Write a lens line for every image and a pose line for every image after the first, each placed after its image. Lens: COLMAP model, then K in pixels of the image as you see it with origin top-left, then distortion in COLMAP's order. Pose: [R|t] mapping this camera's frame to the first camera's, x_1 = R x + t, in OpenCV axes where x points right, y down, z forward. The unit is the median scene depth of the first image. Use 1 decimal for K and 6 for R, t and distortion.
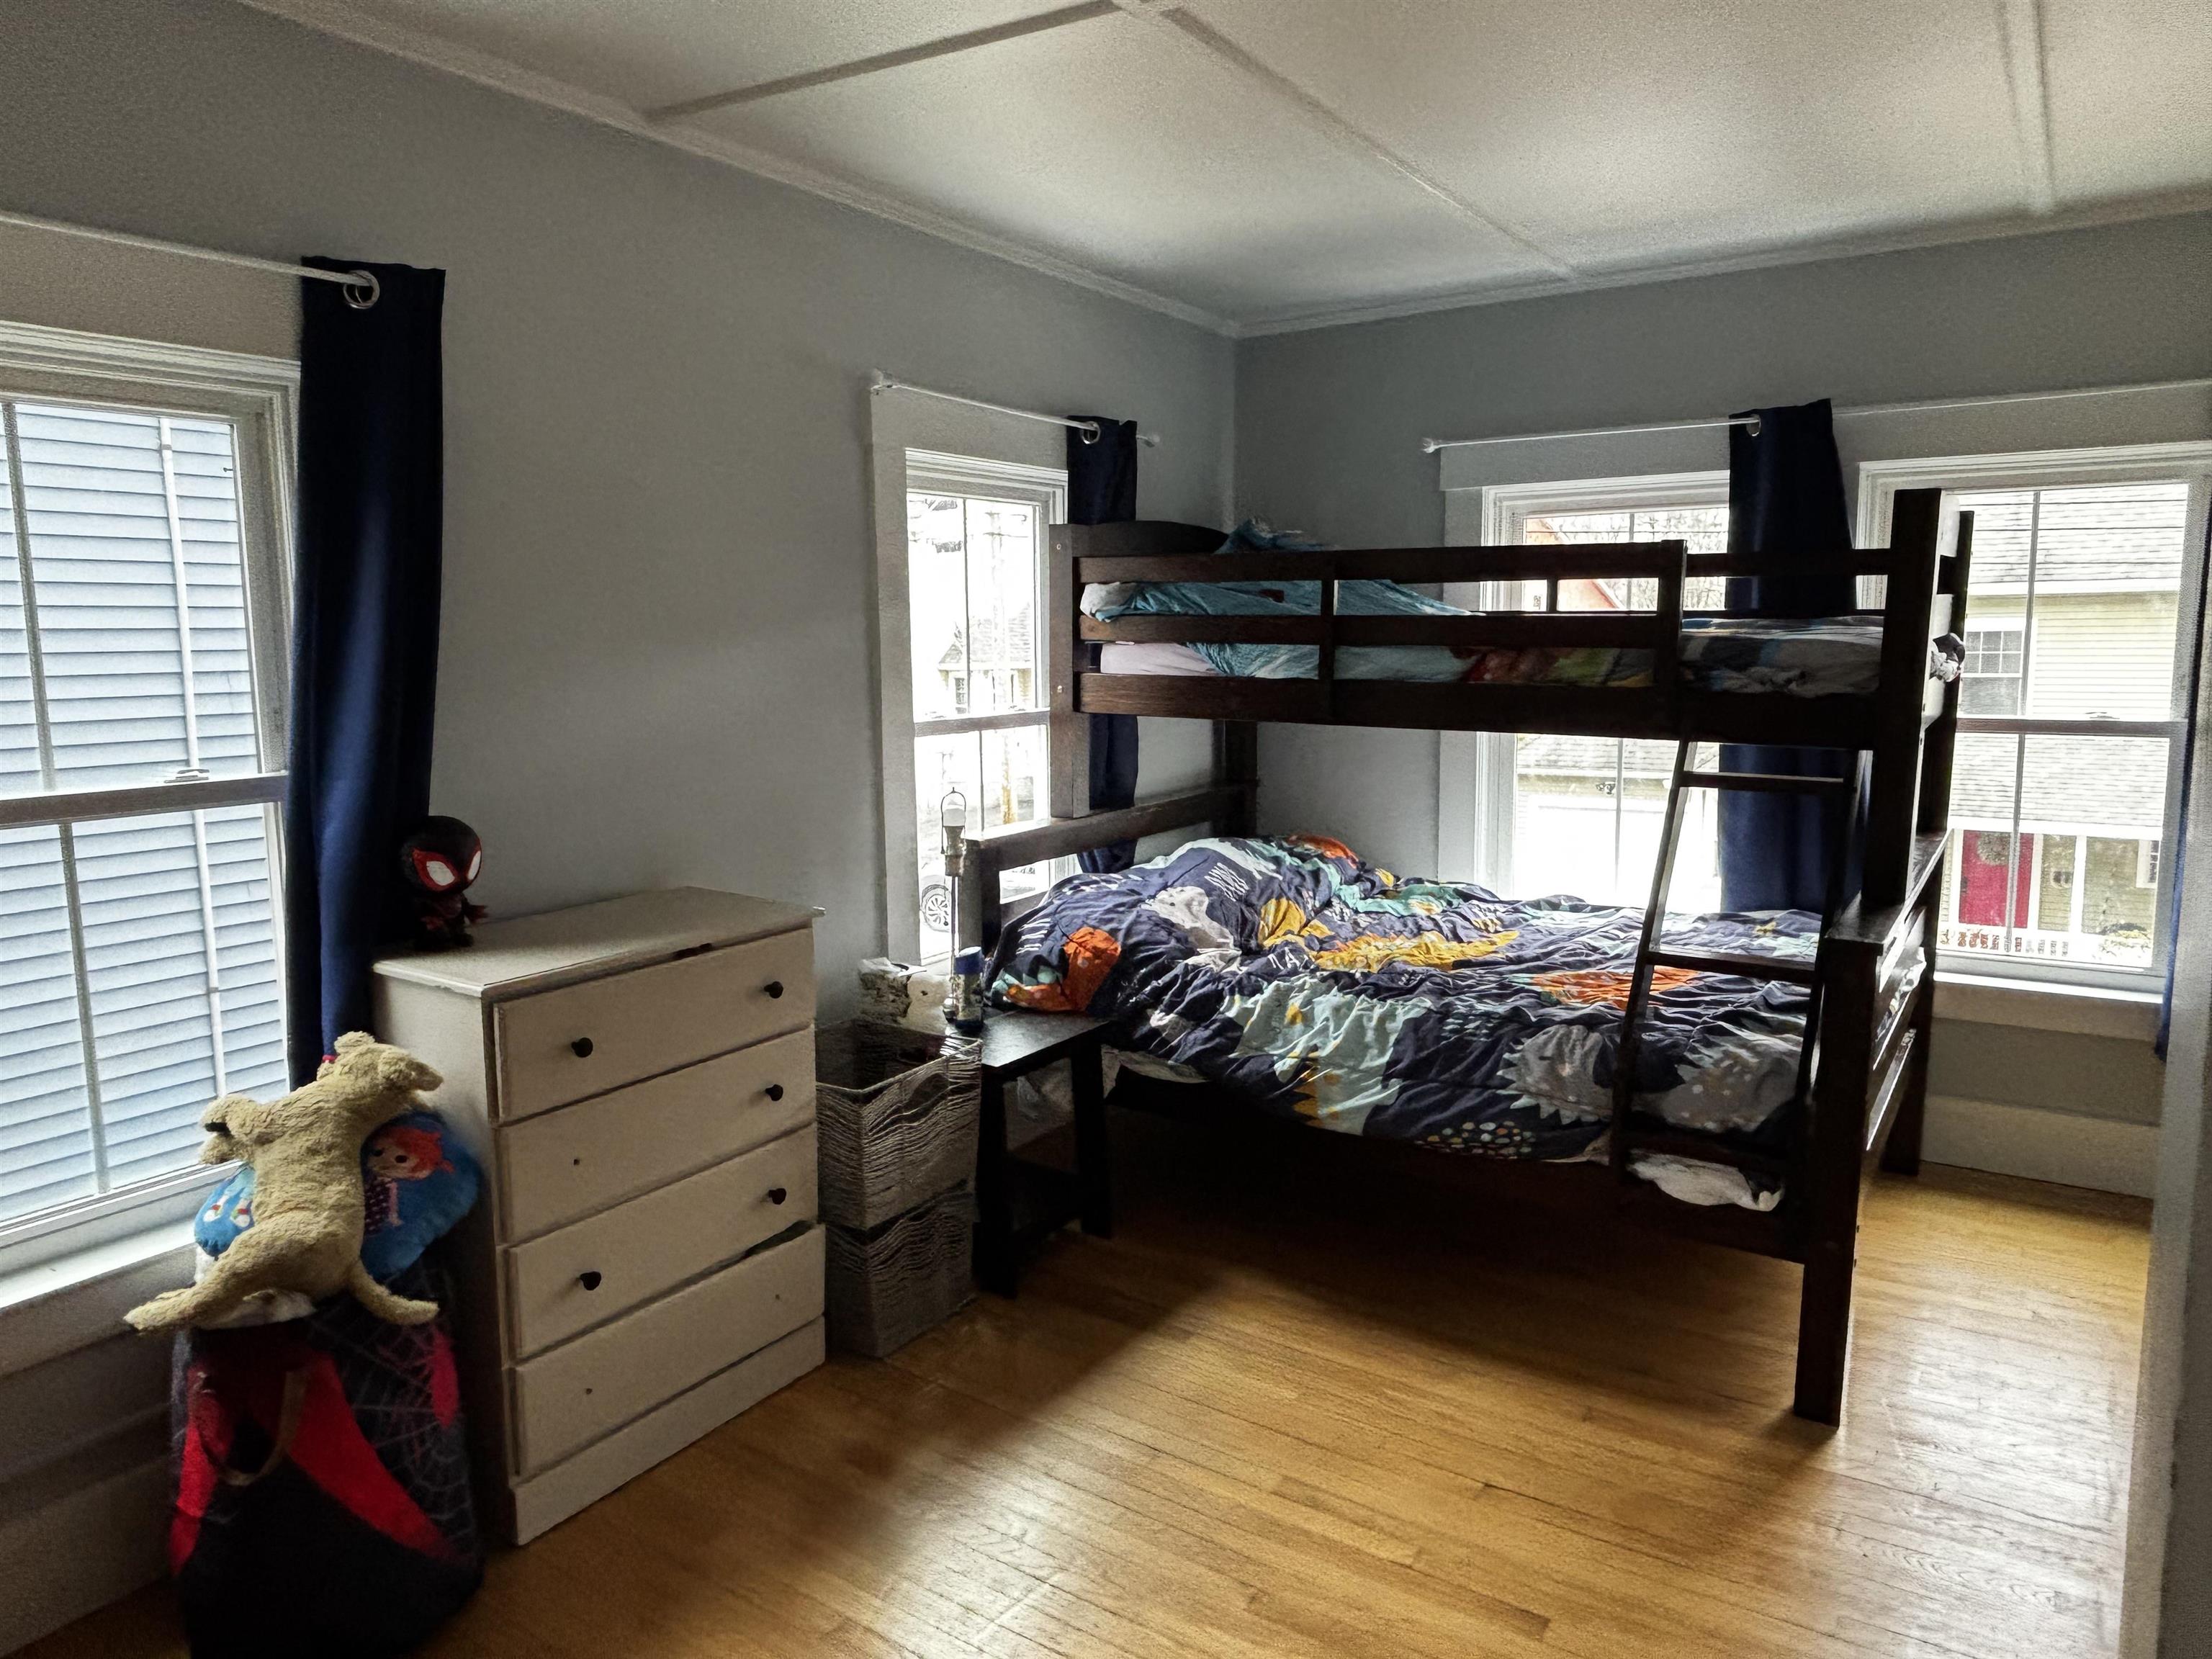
lens RADIAL K [[1447.5, 0, 1104.5], [0, 1447.5, 827.9], [0, 0, 1]] dist [0.019775, -0.035991]
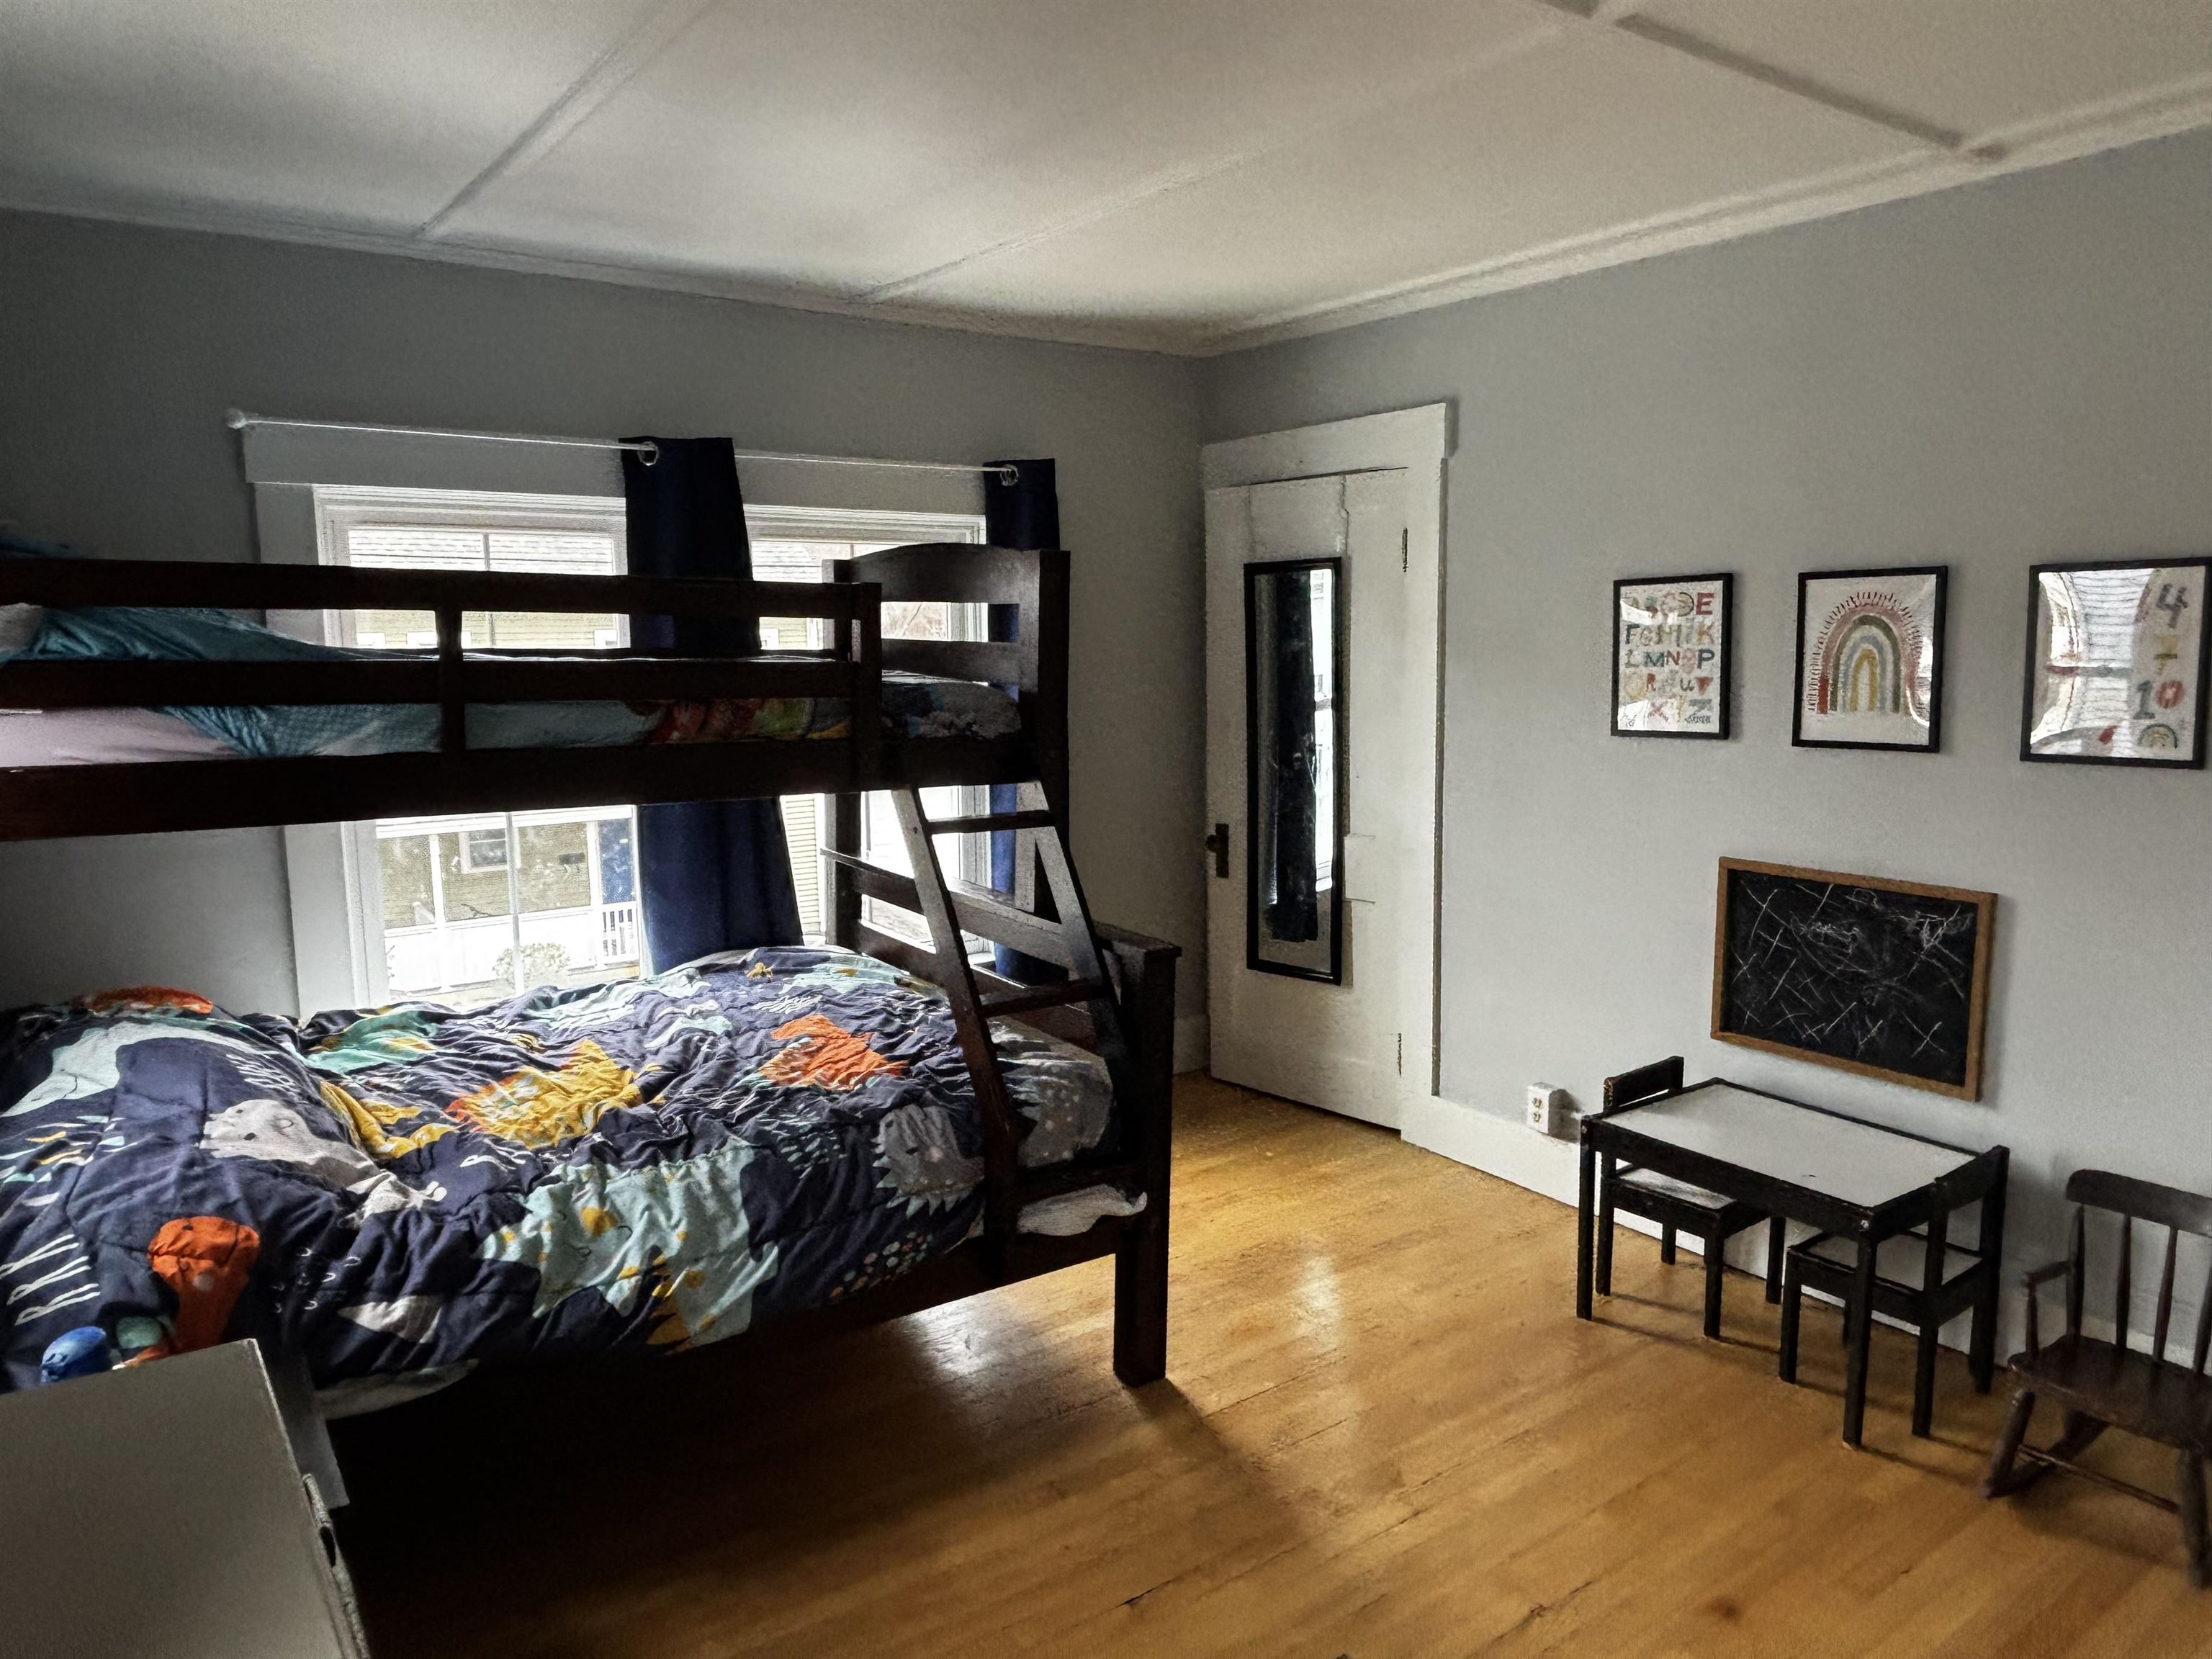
lens RADIAL K [[1447.5, 0, 1110.5], [0, 1447.5, 823.9], [0, 0, 1]] dist [0.019775, -0.035991]
pose [[0.349387, -0.114479, 0.929959, -0.420308], [0.130084, 0.988823, 0.072853, -0.082908], [-0.927904, 0.095519, 0.360374, 0.482939]]
